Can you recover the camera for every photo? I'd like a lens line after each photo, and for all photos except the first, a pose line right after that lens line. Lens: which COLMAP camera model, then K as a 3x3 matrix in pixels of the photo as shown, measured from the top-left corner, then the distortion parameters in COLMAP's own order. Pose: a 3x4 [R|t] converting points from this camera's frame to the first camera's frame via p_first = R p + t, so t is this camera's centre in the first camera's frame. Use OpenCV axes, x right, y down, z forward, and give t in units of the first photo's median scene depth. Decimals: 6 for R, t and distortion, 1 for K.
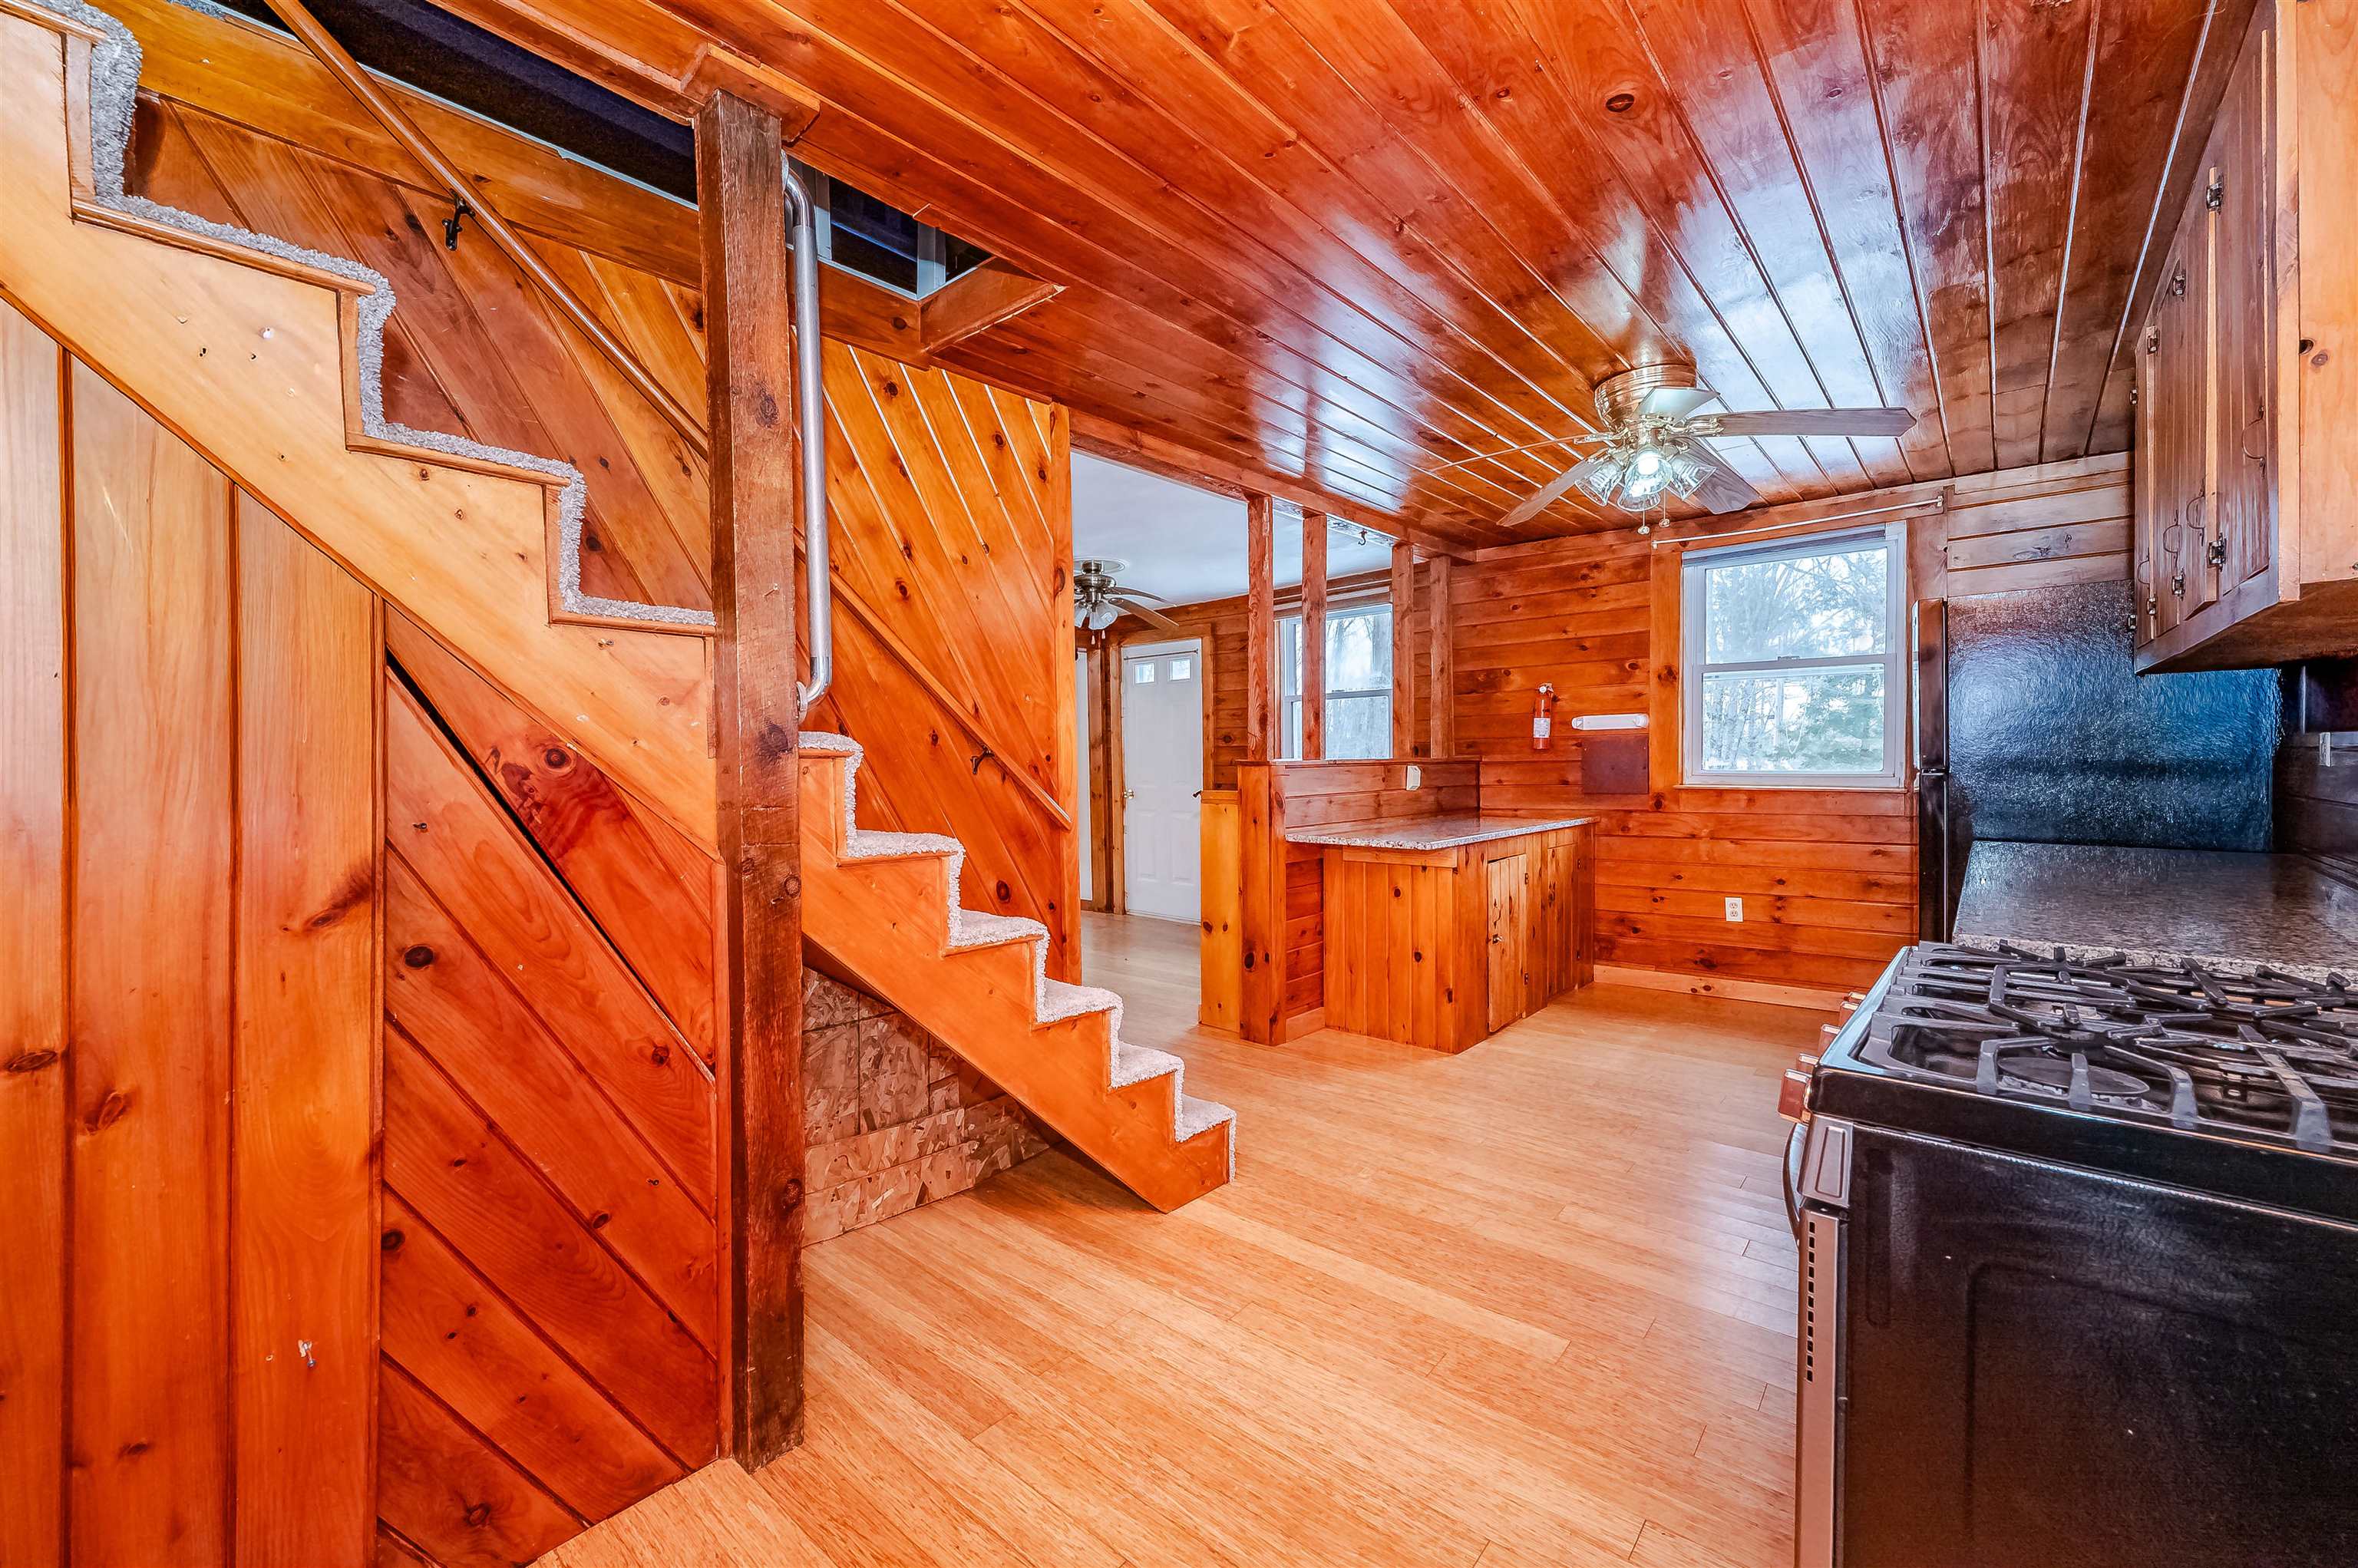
lens RADIAL K [[941.4, 0, 1169.2], [0, 941.4, 773.3], [0, 0, 1]] dist [0.000054, 0.000098]
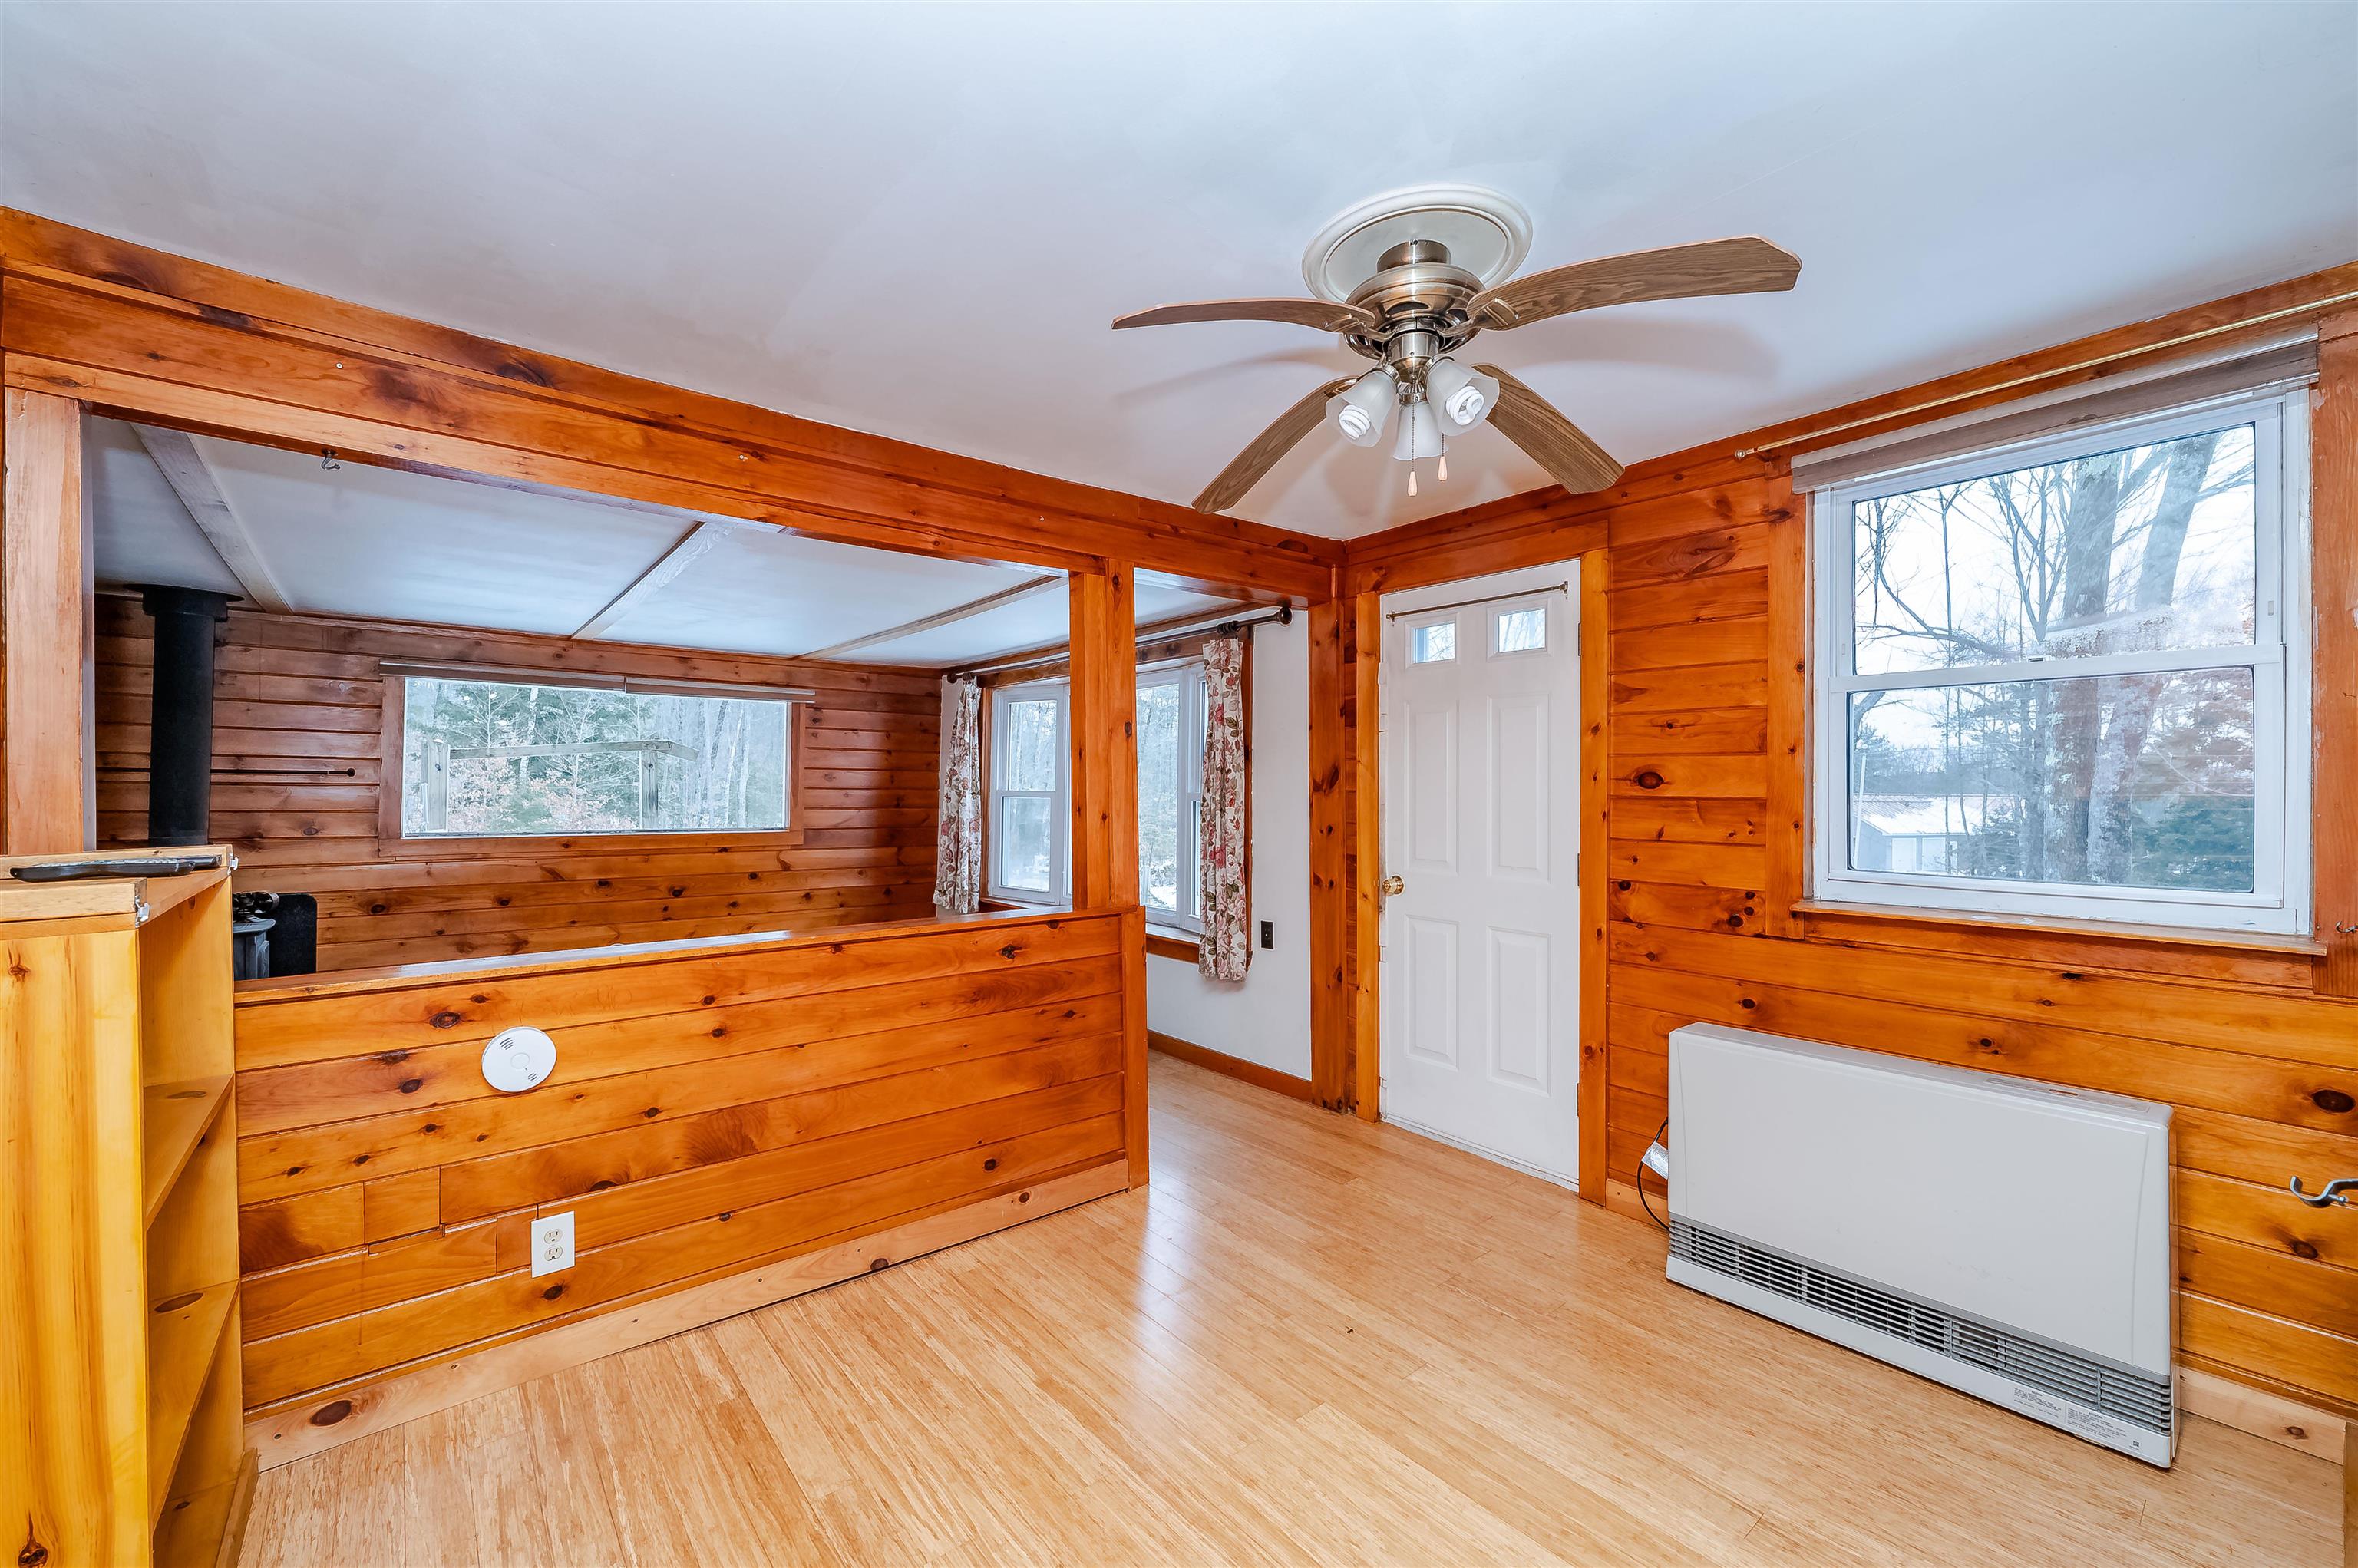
lens RADIAL K [[951.3, 0, 1196.2], [0, 951.3, 784.6], [0, 0, 1]] dist [0.000324, -0.000125]
pose [[0.990296, 0.015180, -0.138142, -0.122016], [-0.016983, 0.999785, -0.011884, -0.036965], [0.137932, 0.014115, 0.990341, 0.756869]]
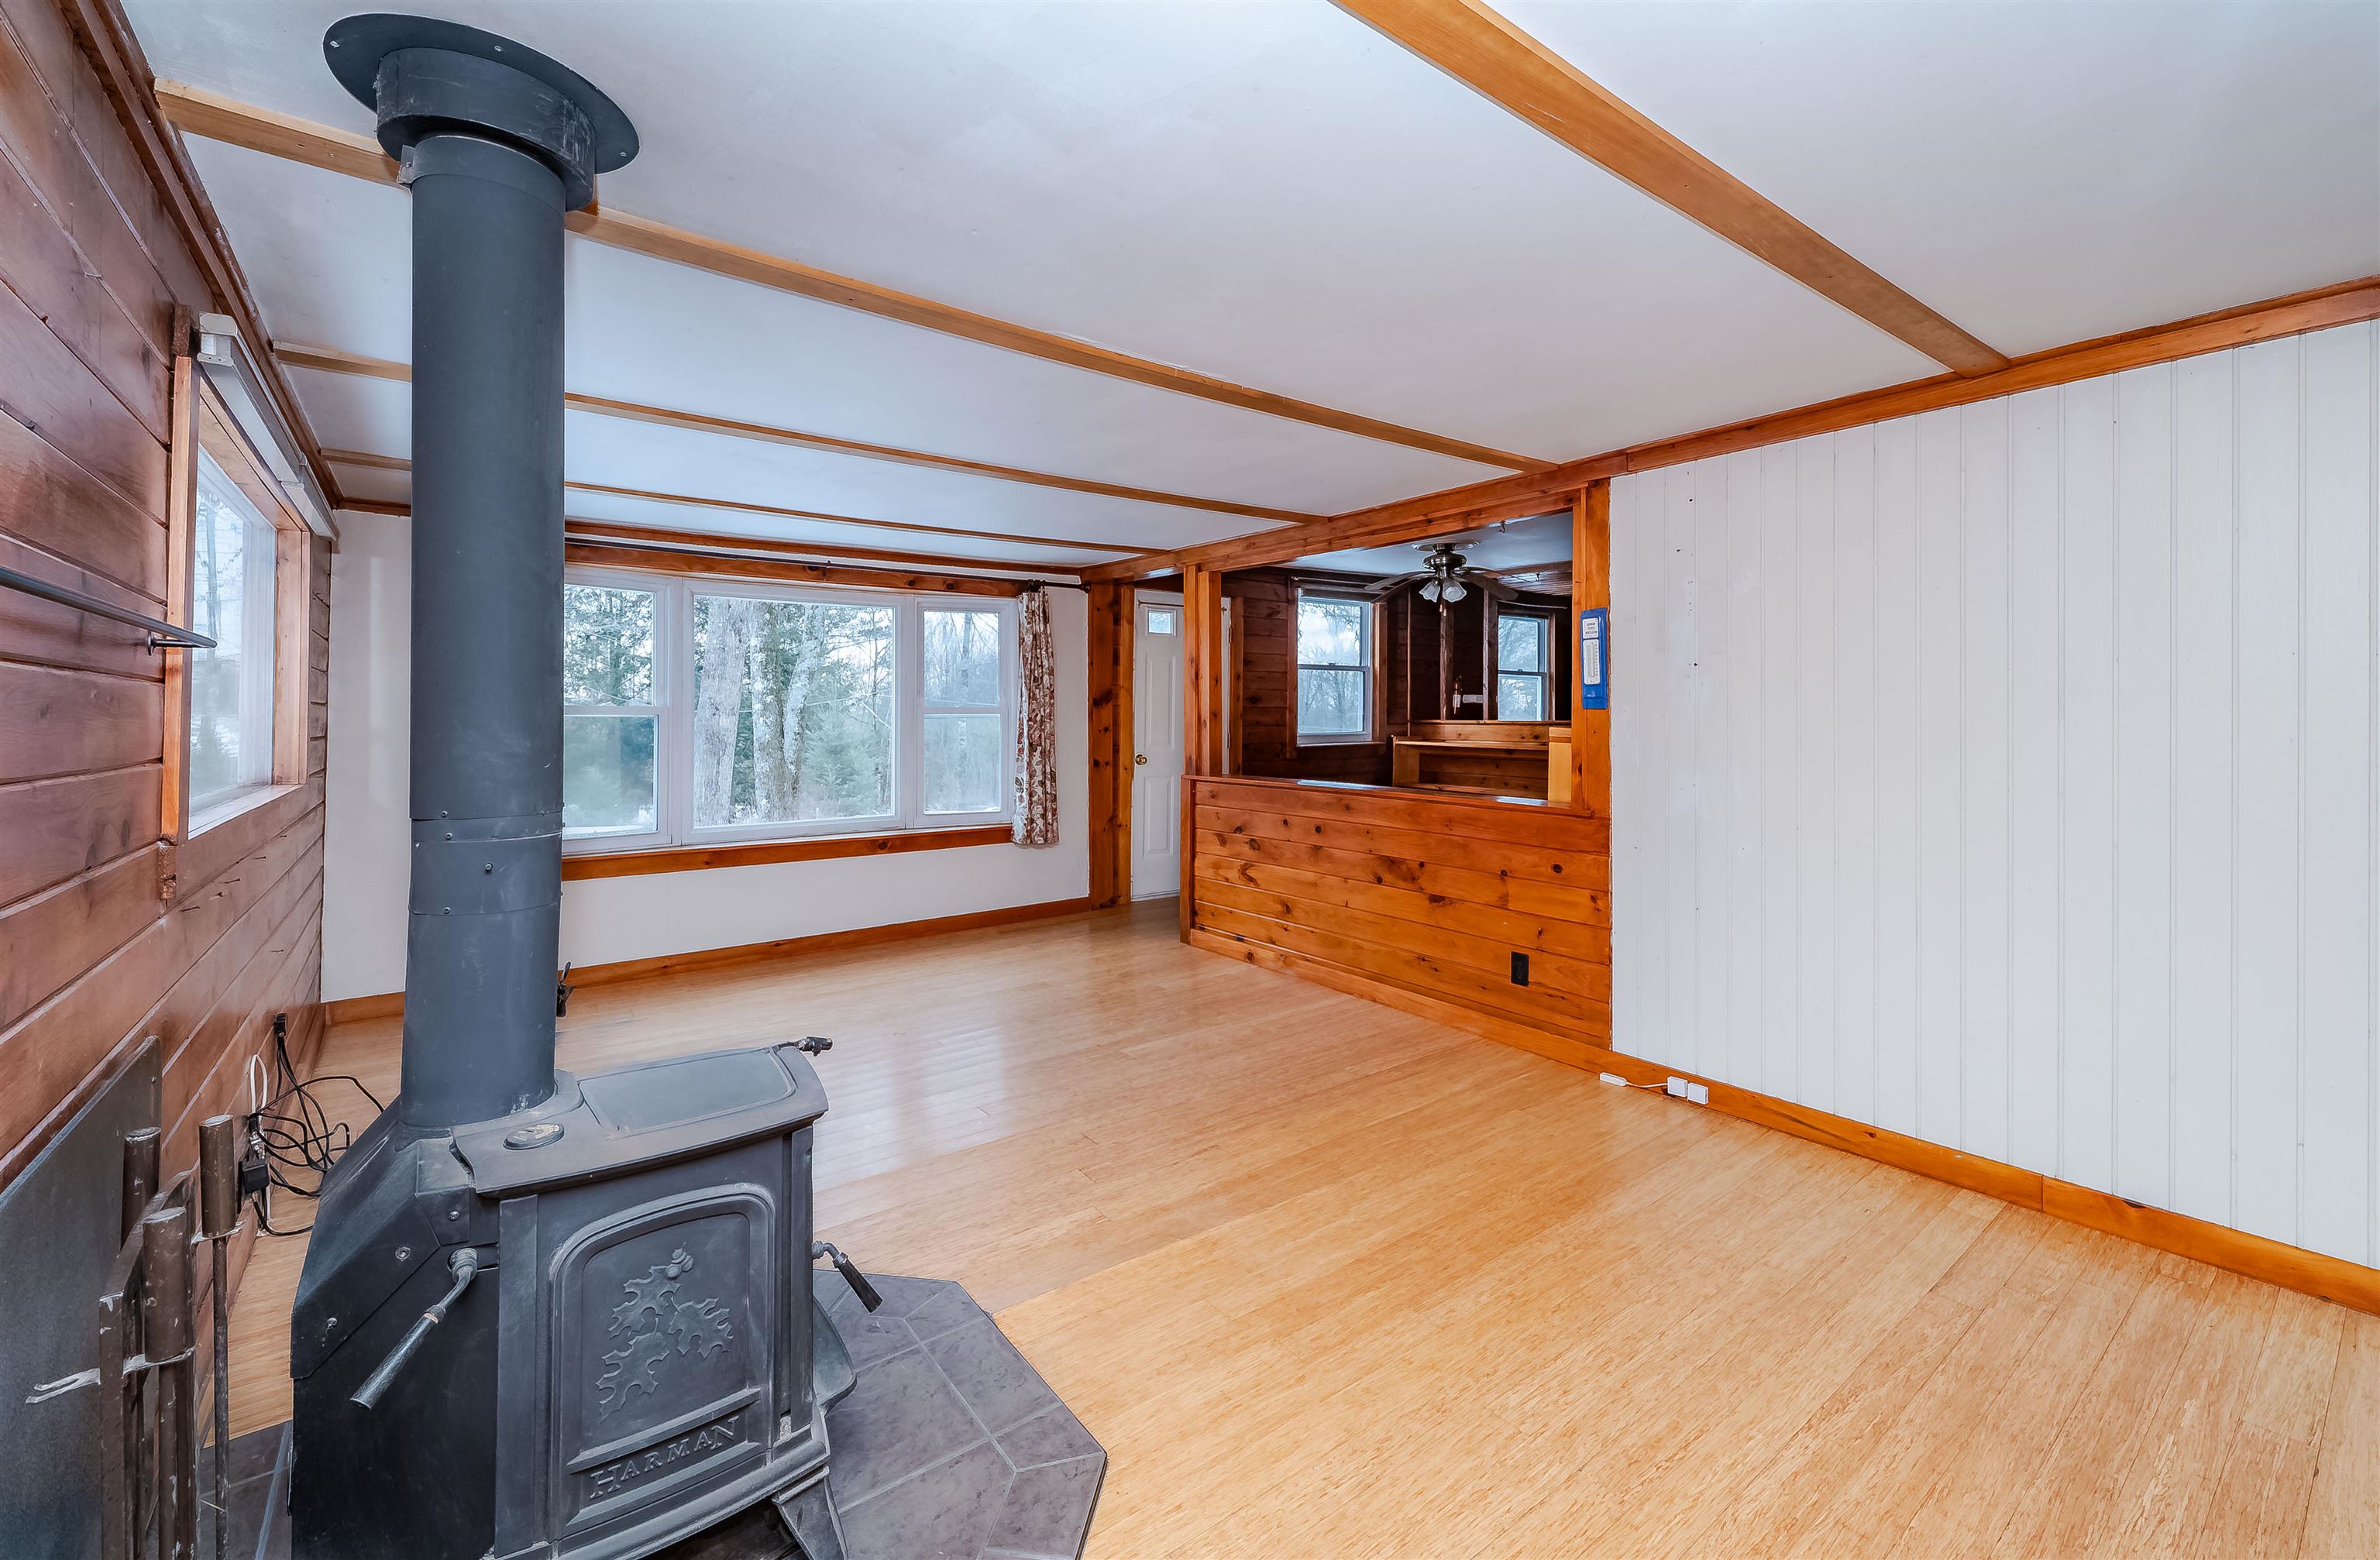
lens RADIAL K [[983.6, 0, 1199.6], [0, 983.6, 697.0], [0, 0, 1]] dist [0.000525, 0.000054]
pose [[0.181330, 0.025703, 0.983086, -1.441968], [0.010122, 0.999557, -0.028000, -0.014329], [-0.983370, 0.015028, 0.180989, 1.231454]]
